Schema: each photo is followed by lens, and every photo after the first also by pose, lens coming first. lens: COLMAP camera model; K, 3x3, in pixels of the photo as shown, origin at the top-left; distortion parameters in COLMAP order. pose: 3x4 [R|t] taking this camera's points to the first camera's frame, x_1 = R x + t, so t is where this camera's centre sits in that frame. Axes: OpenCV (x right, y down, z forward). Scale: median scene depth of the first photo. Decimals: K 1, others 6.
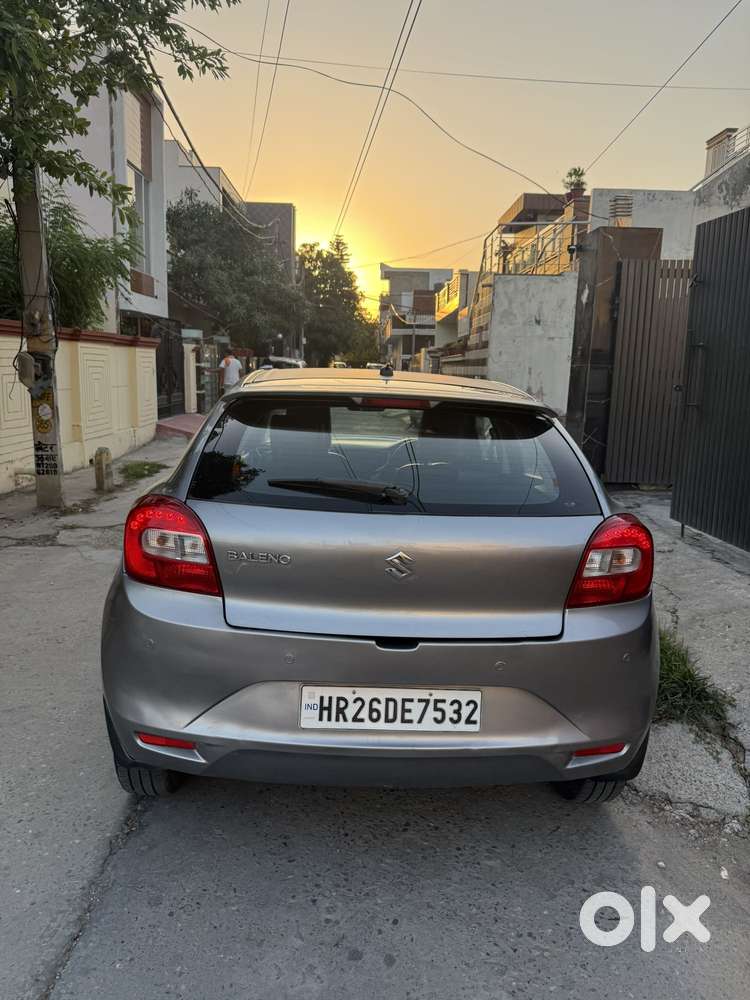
lens RADIAL K [[709.7, 0, 375.0], [0, 709.7, 500.0], [0, 0, 1]] dist [0.026021, -0.043541]
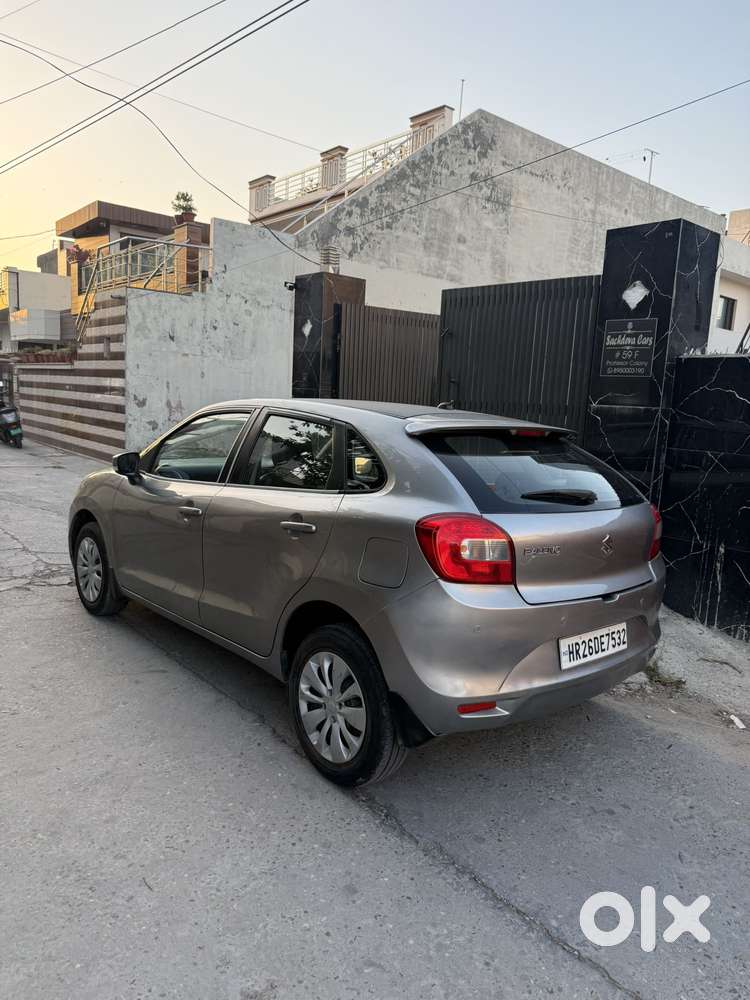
lens RADIAL K [[709.7, 0, 375.0], [0, 709.7, 500.0], [0, 0, 1]] dist [0.026021, -0.043541]
pose [[0.780104, -0.072735, 0.621407, -1.102510], [0.079452, 0.996695, 0.016919, -0.057777], [-0.620584, 0.036174, 0.783305, 0.109011]]
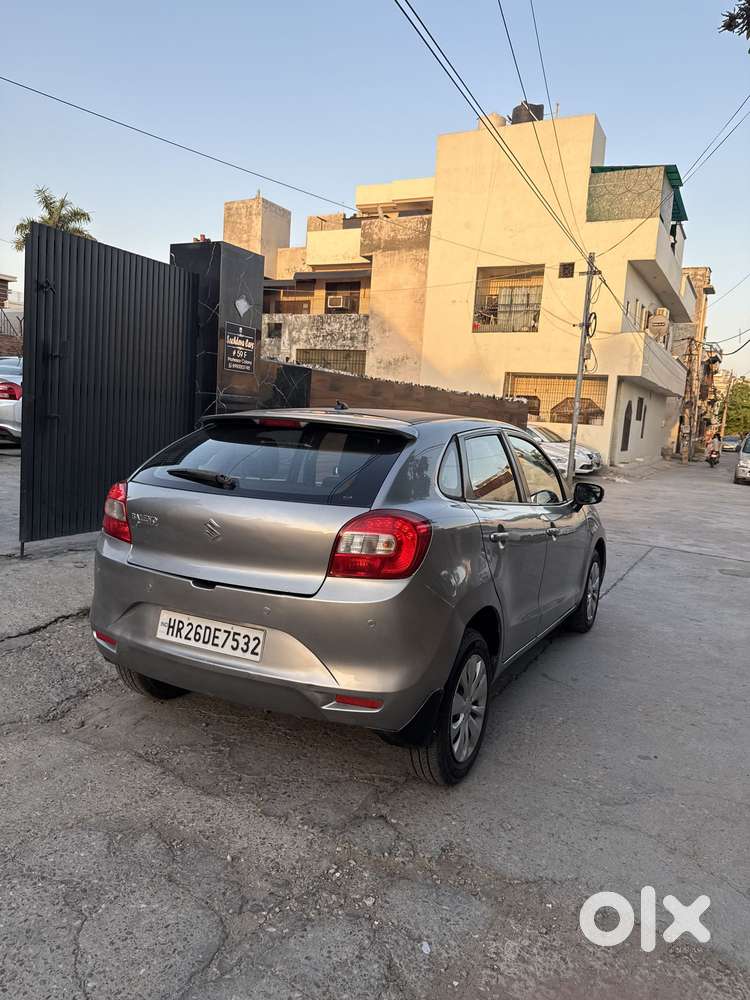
lens RADIAL K [[701.8, 0, 372.0], [0, 701.8, 491.4], [0, 0, 1]] dist [0.069241, -0.117371]
pose [[0.872791, 0.042175, -0.486269, 0.893868], [-0.093752, 0.992195, -0.082218, 0.088028], [0.479006, 0.117348, 0.869933, -0.090283]]
